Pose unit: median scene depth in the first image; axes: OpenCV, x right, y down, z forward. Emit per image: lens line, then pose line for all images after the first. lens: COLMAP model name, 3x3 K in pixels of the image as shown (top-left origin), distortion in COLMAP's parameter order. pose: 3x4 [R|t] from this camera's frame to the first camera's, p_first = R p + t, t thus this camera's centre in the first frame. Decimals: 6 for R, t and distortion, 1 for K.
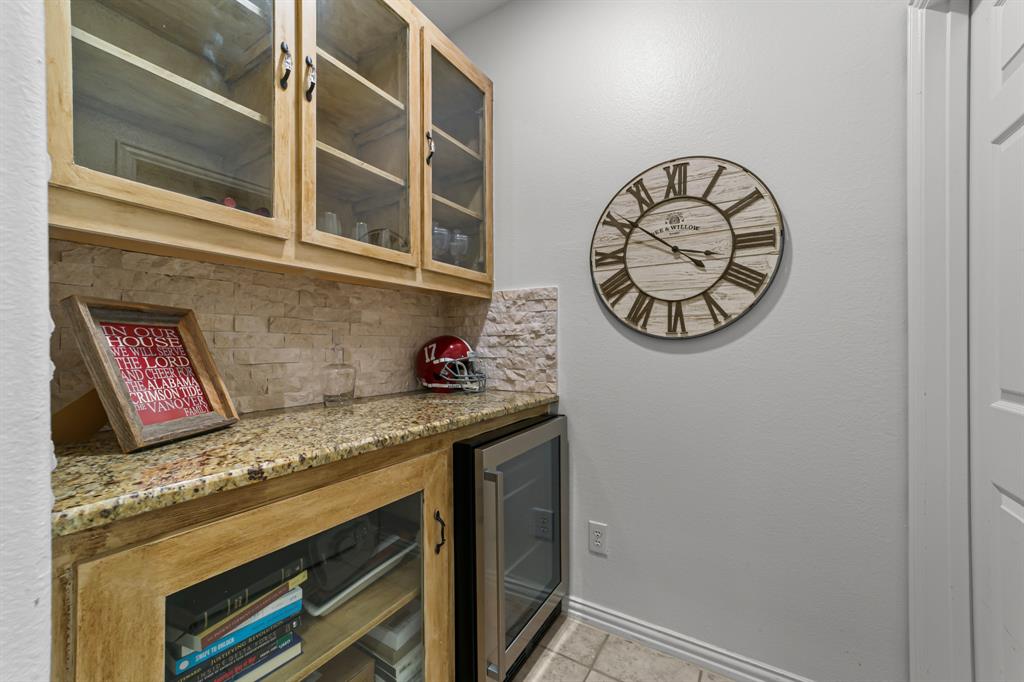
lens RADIAL K [[398.0, 0, 516.7], [0, 398.0, 347.4], [0, 0, 1]] dist [-0.015700, 0.007361]
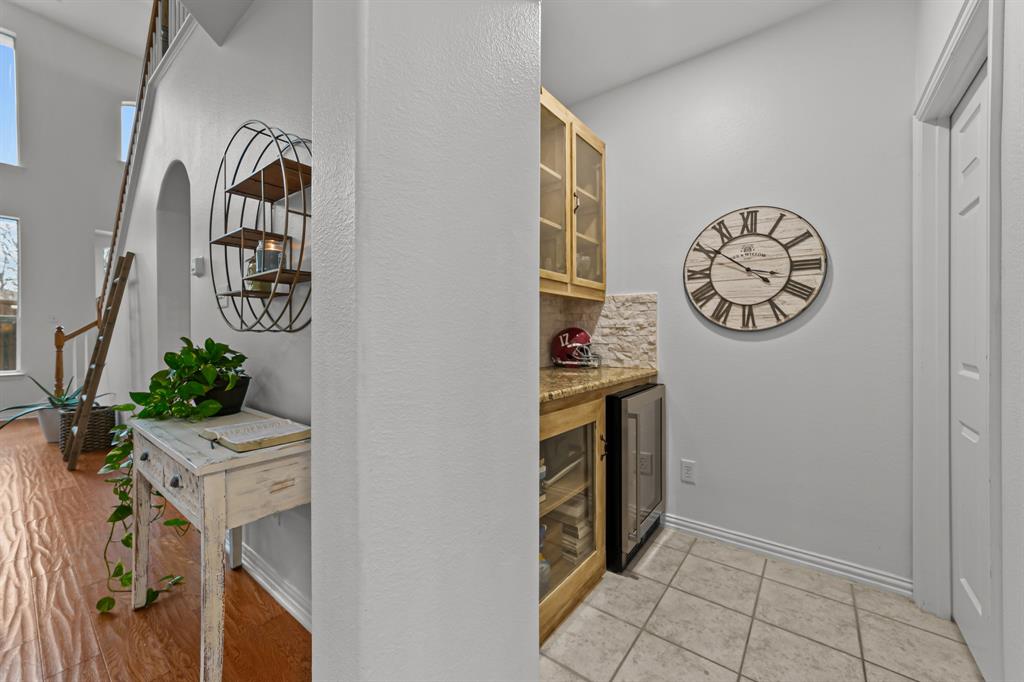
lens RADIAL K [[396.7, 0, 517.0], [0, 396.7, 334.7], [0, 0, 1]] dist [-0.014118, 0.007738]
pose [[0.995479, 0.006213, -0.094780, -0.297285], [-0.006610, 0.999971, -0.003878, 0.002896], [0.094753, 0.004487, 0.995491, -0.508245]]
